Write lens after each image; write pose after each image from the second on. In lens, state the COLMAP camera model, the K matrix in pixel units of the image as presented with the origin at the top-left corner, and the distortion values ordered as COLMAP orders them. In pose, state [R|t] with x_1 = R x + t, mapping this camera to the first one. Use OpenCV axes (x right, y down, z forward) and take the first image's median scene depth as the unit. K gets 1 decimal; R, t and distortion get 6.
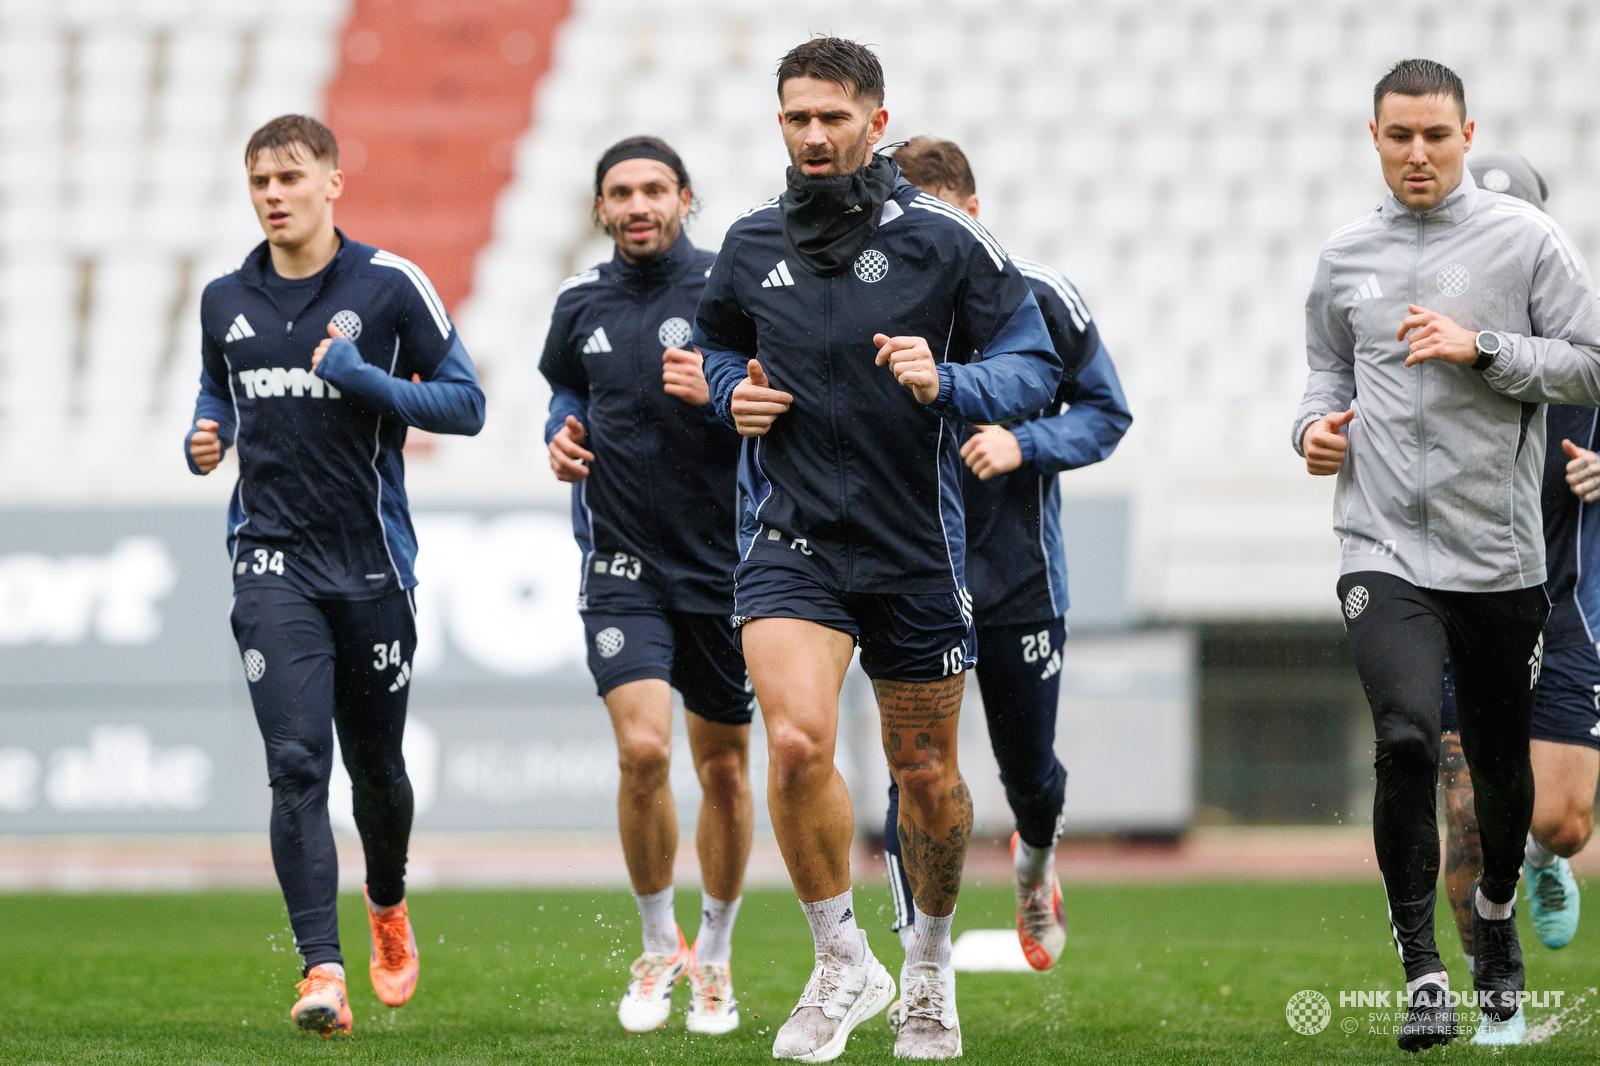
lens RADIAL K [[5662.1, 0, 800.6], [0, 5662.1, 530.9], [0, 0, 1]] dist [-0.008737, 0.000000]
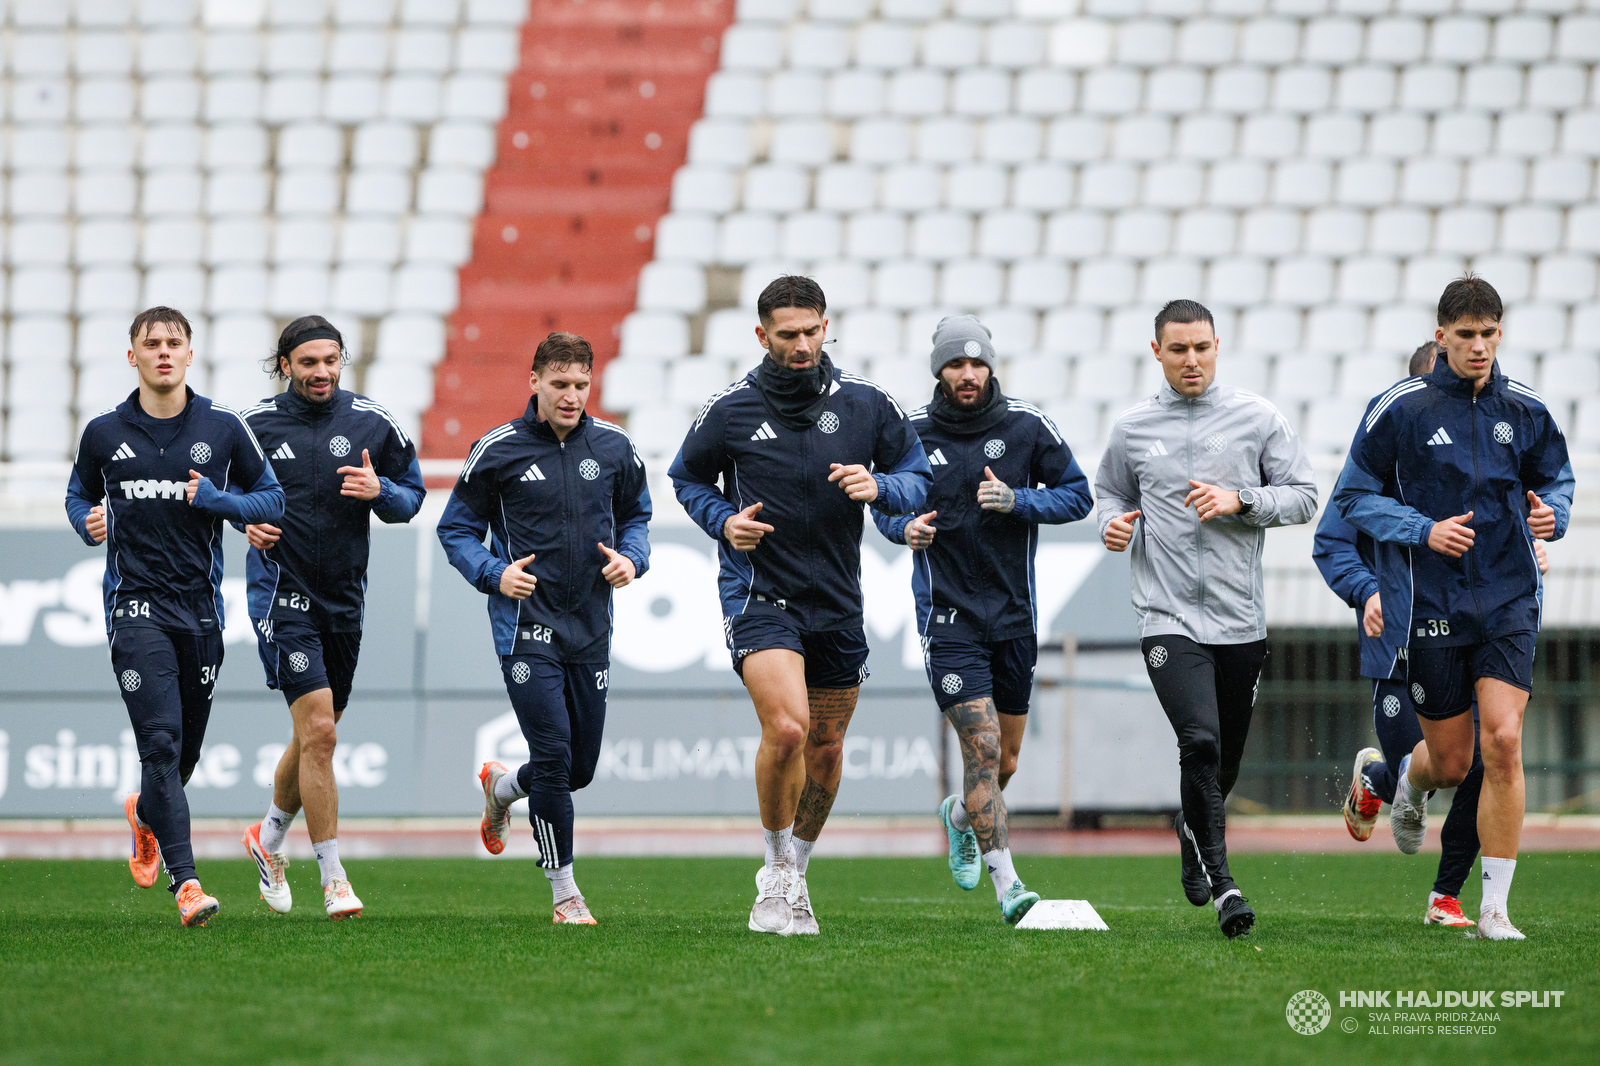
lens RADIAL K [[5662.1, 0, 800.7], [0, 5662.1, 535.8], [0, 0, 1]] dist [-0.008737, 0.000000]
pose [[0.999444, -0.006611, -0.032681, 0.052978], [0.006693, 0.999975, 0.002398, -0.023411], [0.032665, -0.002615, 0.999463, -0.510328]]
